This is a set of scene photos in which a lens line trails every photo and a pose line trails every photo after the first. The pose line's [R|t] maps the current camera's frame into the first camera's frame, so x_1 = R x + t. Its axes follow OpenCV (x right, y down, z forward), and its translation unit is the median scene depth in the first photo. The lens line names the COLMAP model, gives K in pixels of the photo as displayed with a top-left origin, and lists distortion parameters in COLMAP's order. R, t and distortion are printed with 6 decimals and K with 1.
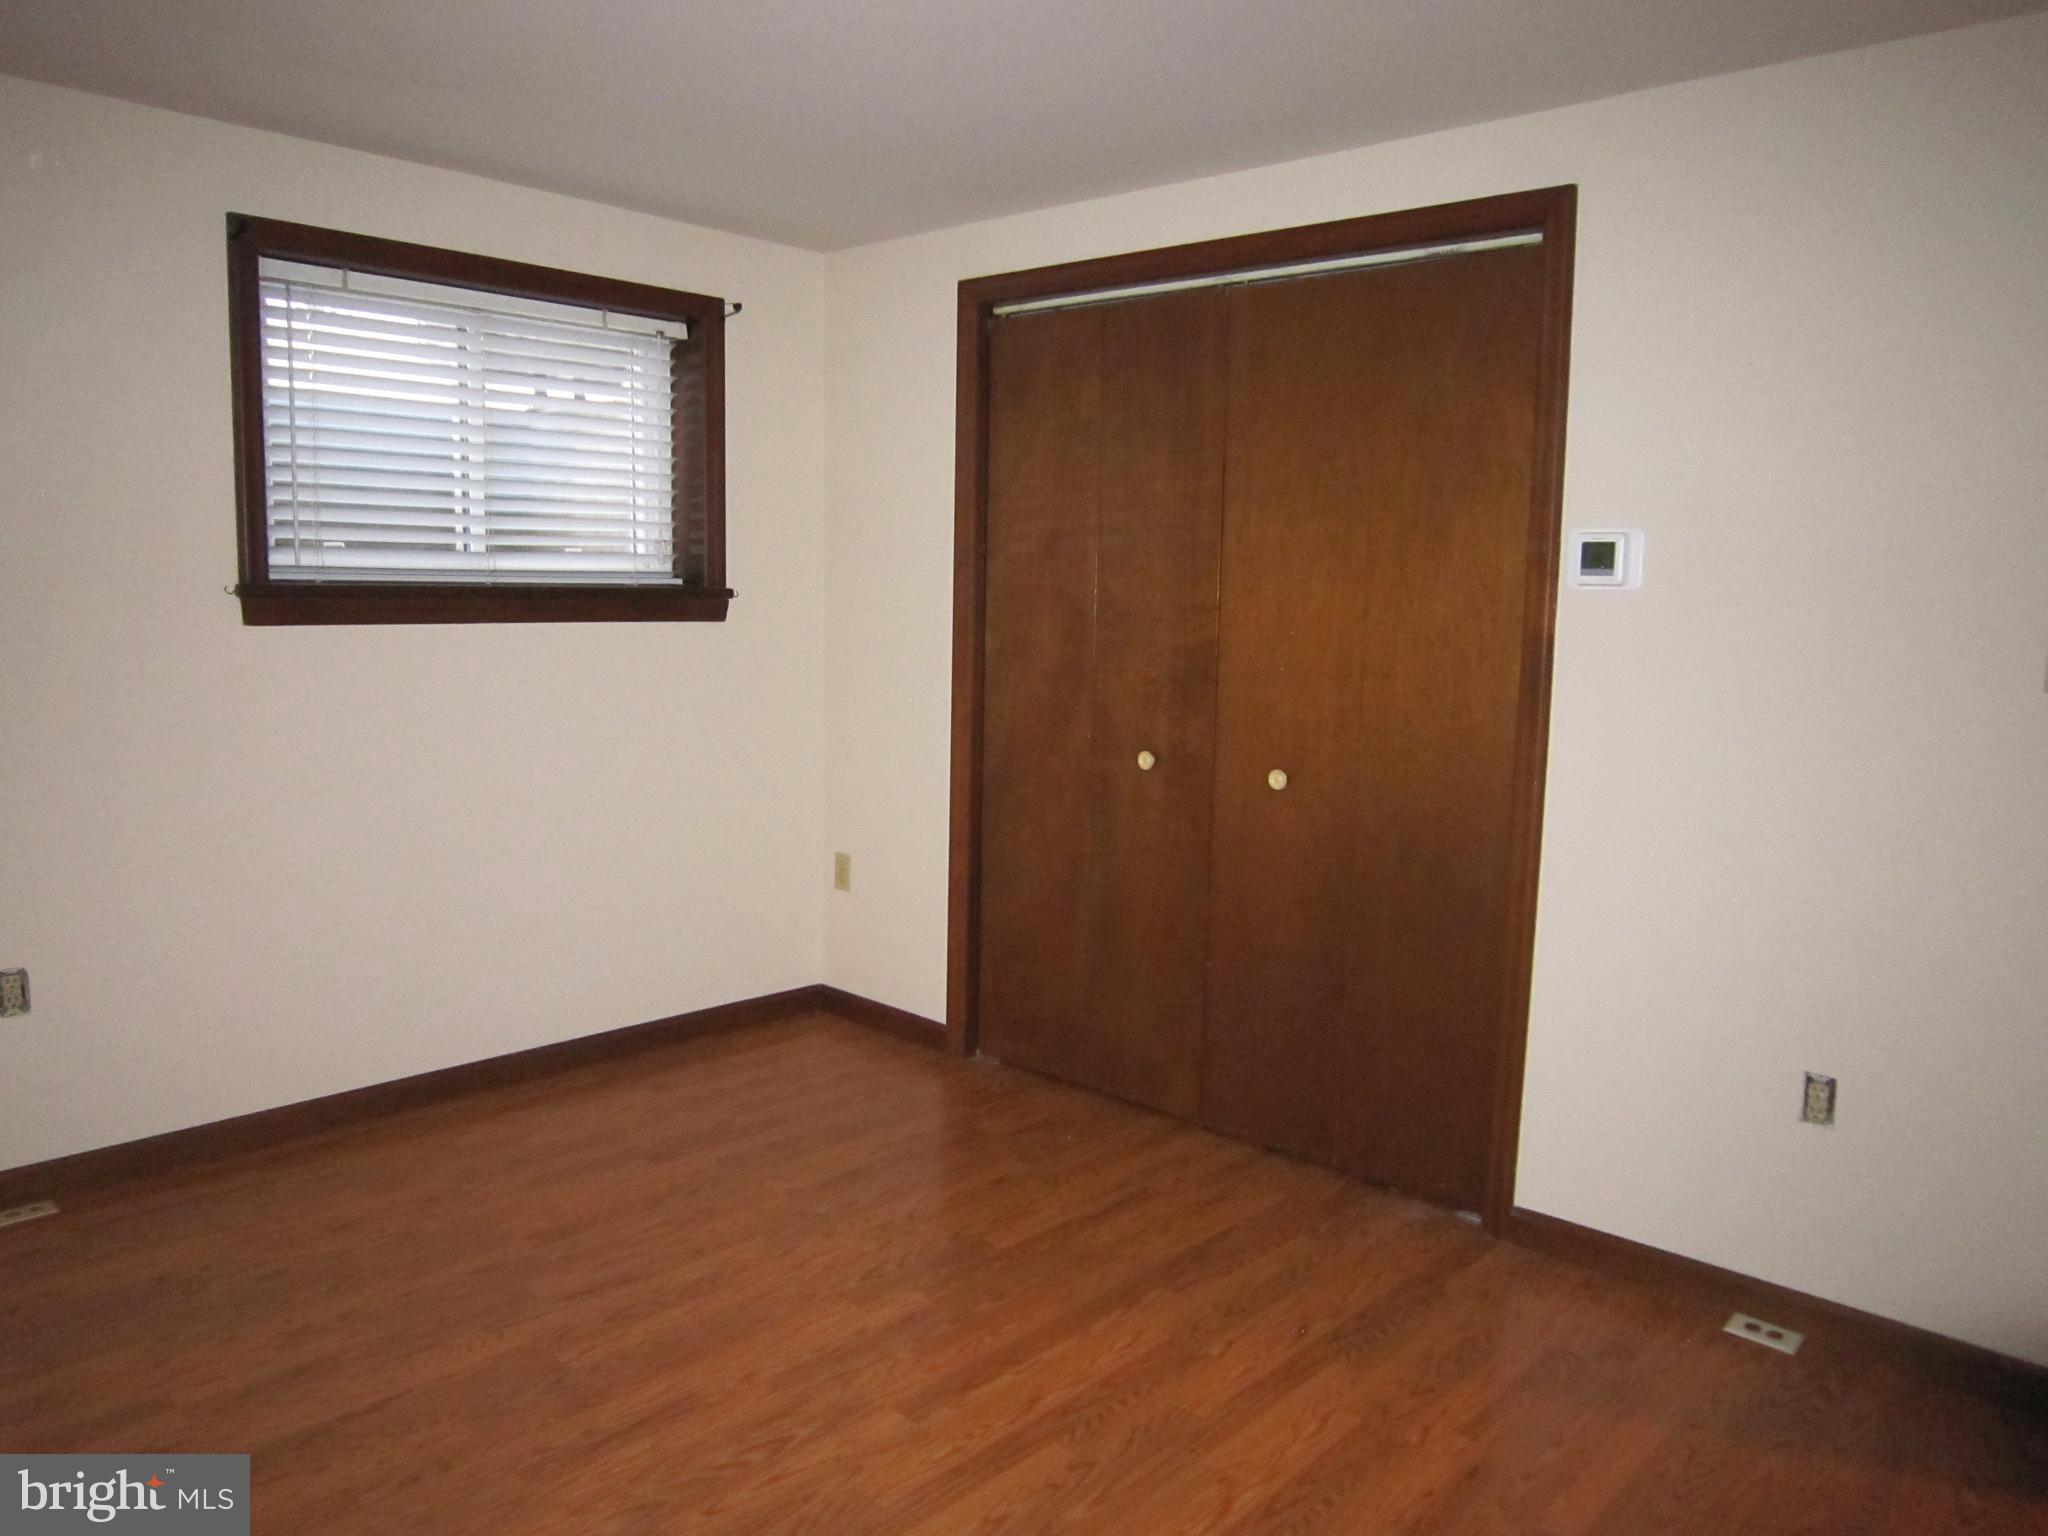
lens RADIAL K [[1458.5, 0, 1016.3], [0, 1458.5, 767.0], [0, 0, 1]] dist [-0.047617, 0.018097]
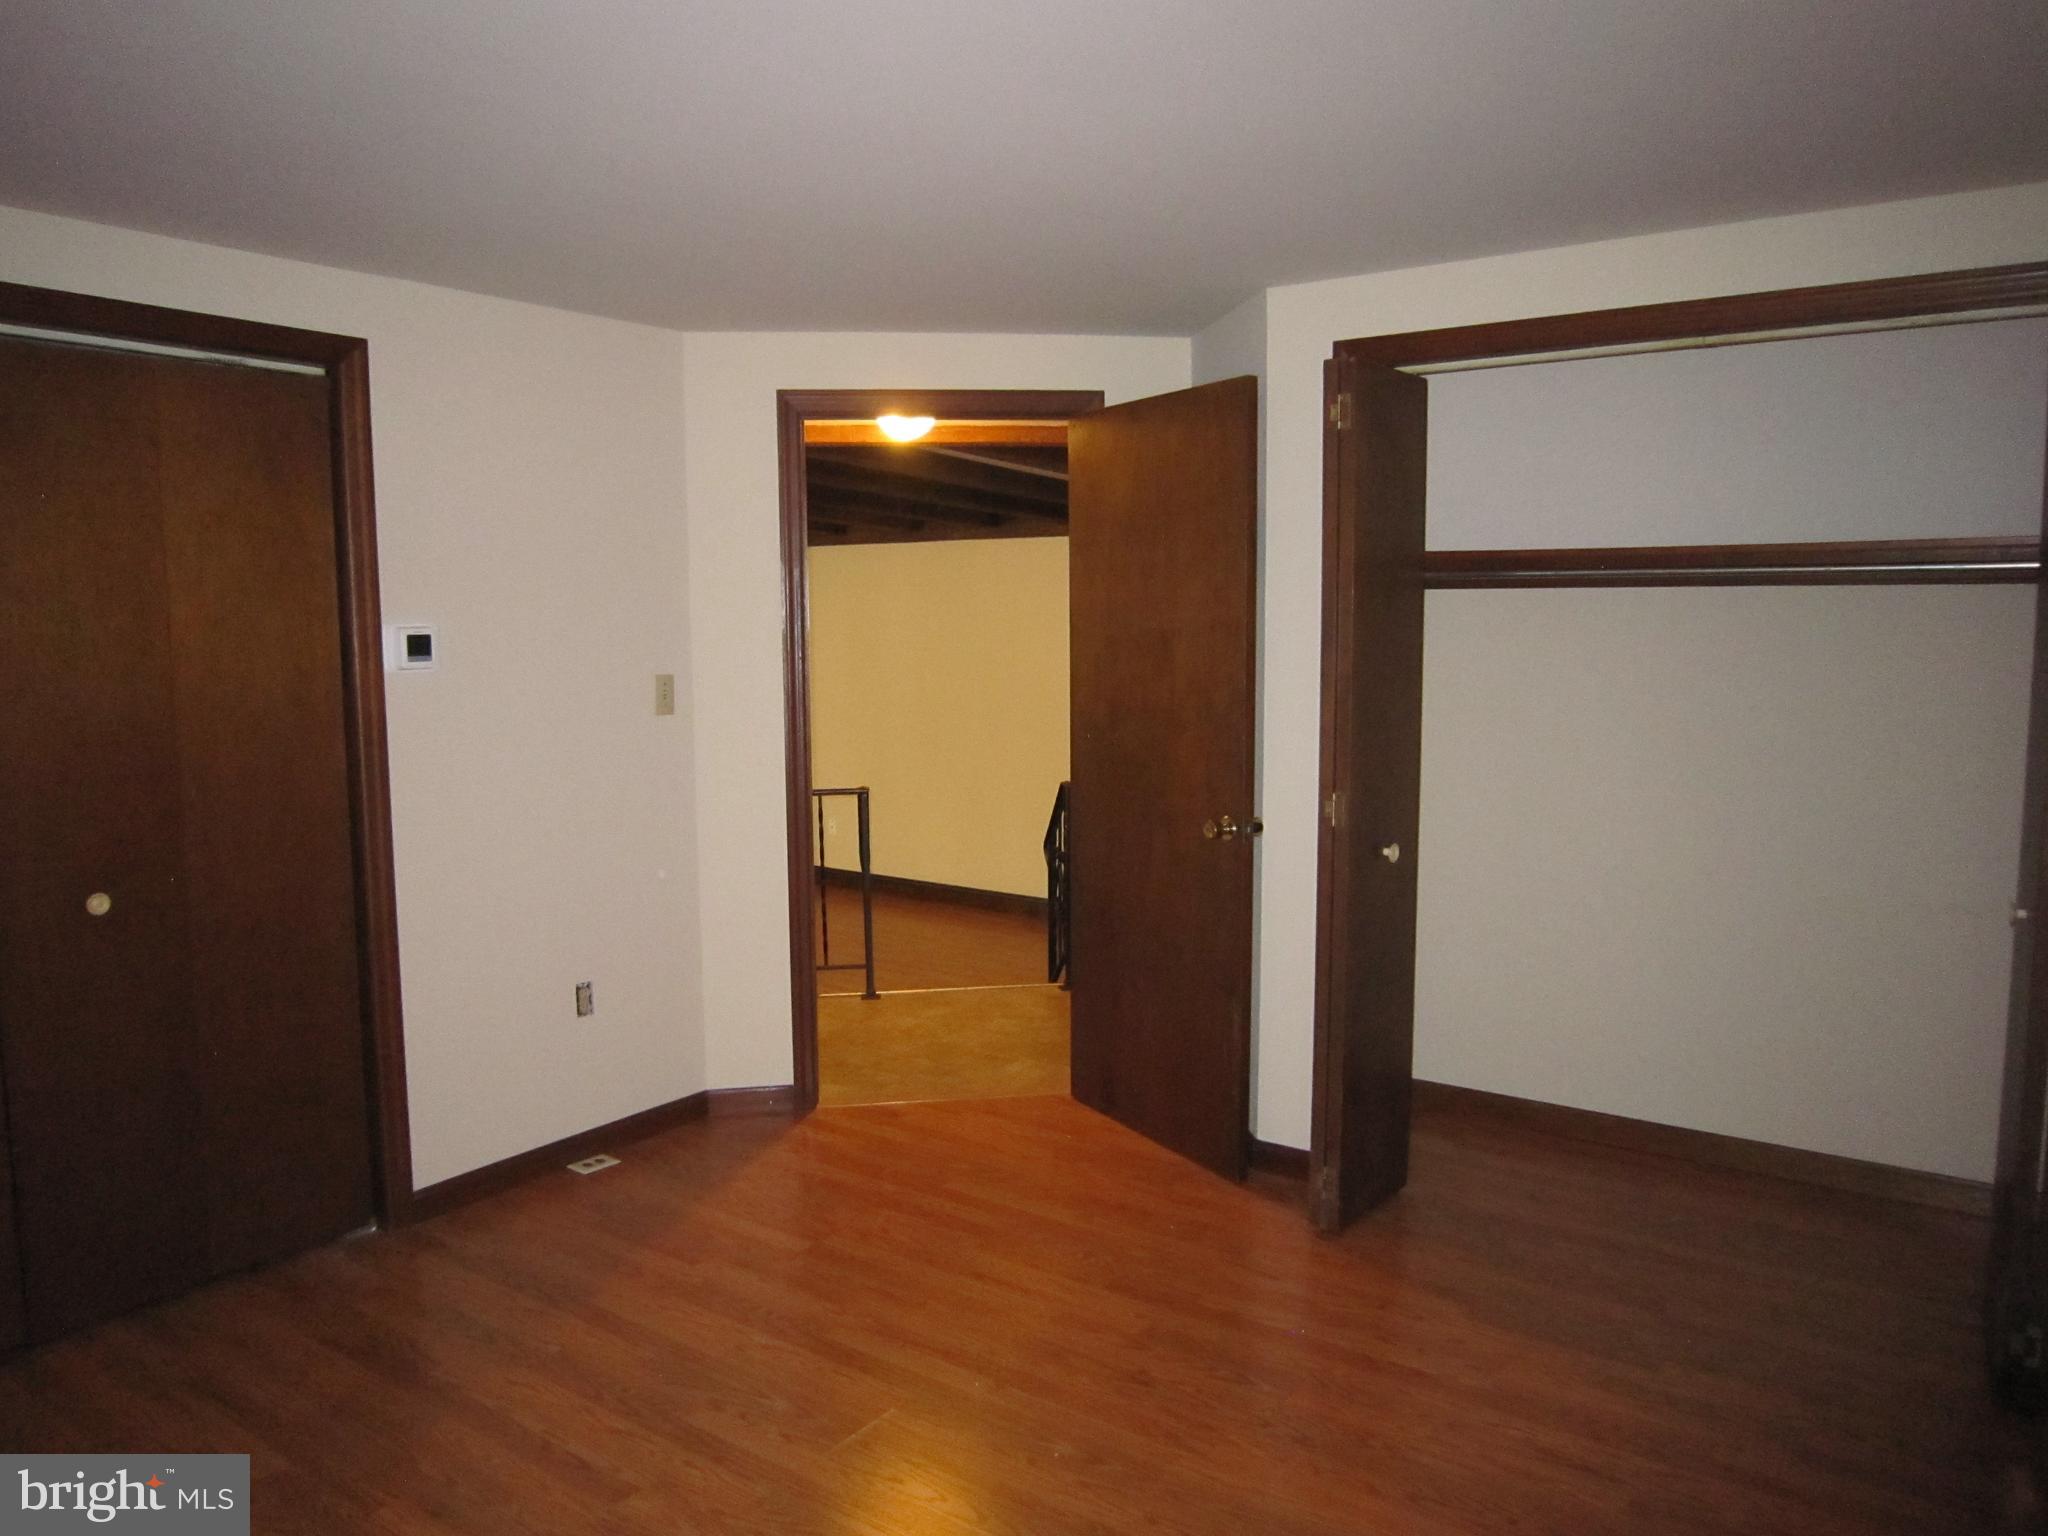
lens RADIAL K [[1458.5, 0, 1018.5], [0, 1458.5, 764.4], [0, 0, 1]] dist [-0.047617, 0.018097]
pose [[-0.135950, -0.117470, 0.983727, -0.942113], [0.125936, 0.982842, 0.134769, -0.153794], [-0.982679, 0.142208, -0.118824, 0.676787]]
